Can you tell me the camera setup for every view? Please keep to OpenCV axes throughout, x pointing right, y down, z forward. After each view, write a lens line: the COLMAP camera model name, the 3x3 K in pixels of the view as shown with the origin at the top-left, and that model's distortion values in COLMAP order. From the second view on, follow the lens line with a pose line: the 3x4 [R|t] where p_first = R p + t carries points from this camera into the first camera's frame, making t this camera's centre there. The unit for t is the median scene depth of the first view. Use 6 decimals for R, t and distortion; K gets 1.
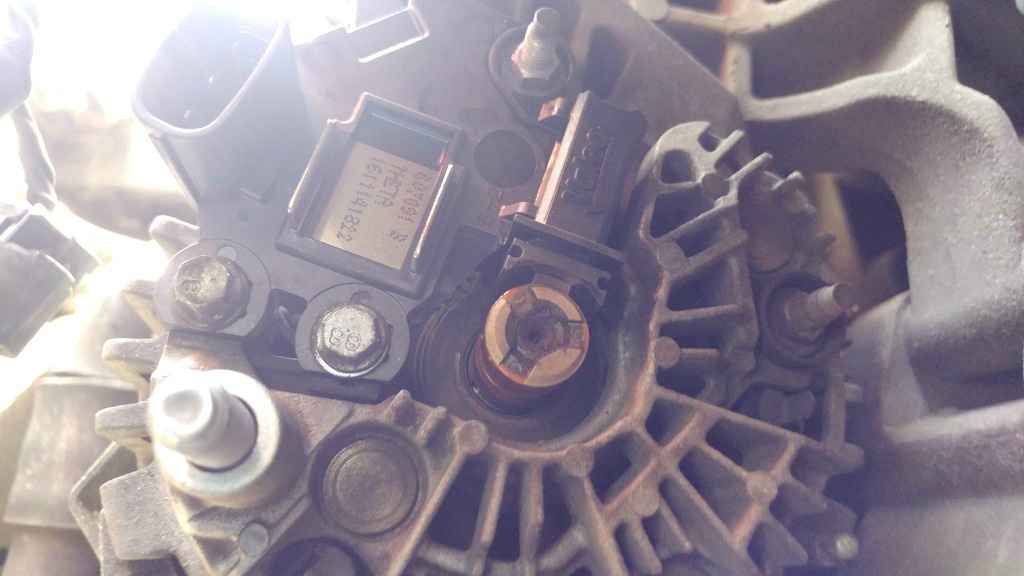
lens RADIAL K [[780.8, 0, 512.0], [0, 780.8, 288.0], [0, 0, 1]] dist [-0.055898, -0.000738]
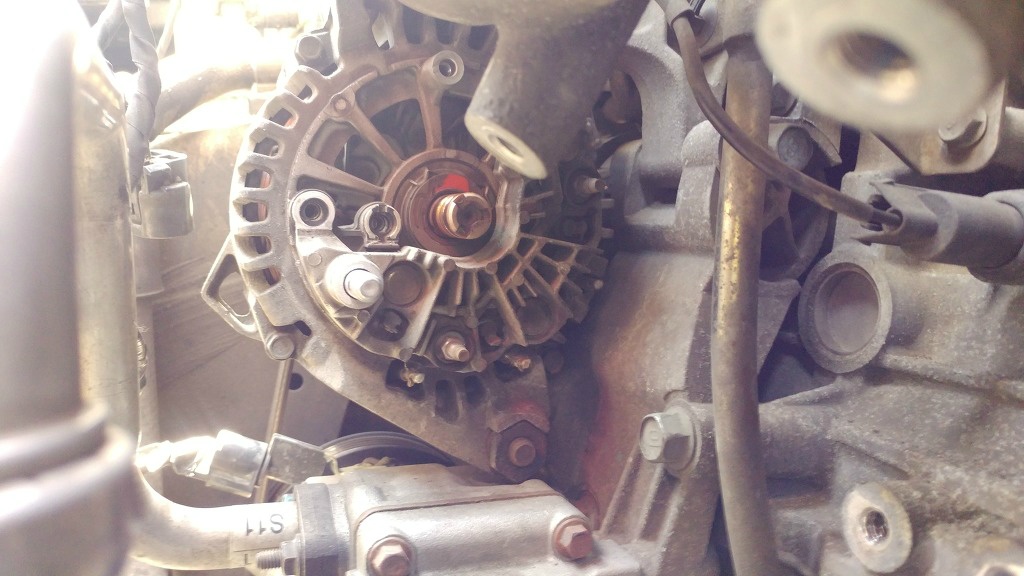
lens RADIAL K [[828.7, 0, 538.1], [0, 828.7, 287.7], [0, 0, 1]] dist [-0.002323, 0.000418]
pose [[0.970514, -0.128322, 0.204050, -0.301366], [0.023104, 0.892145, 0.451158, -0.871453], [-0.239936, -0.433140, 0.868804, -1.290616]]
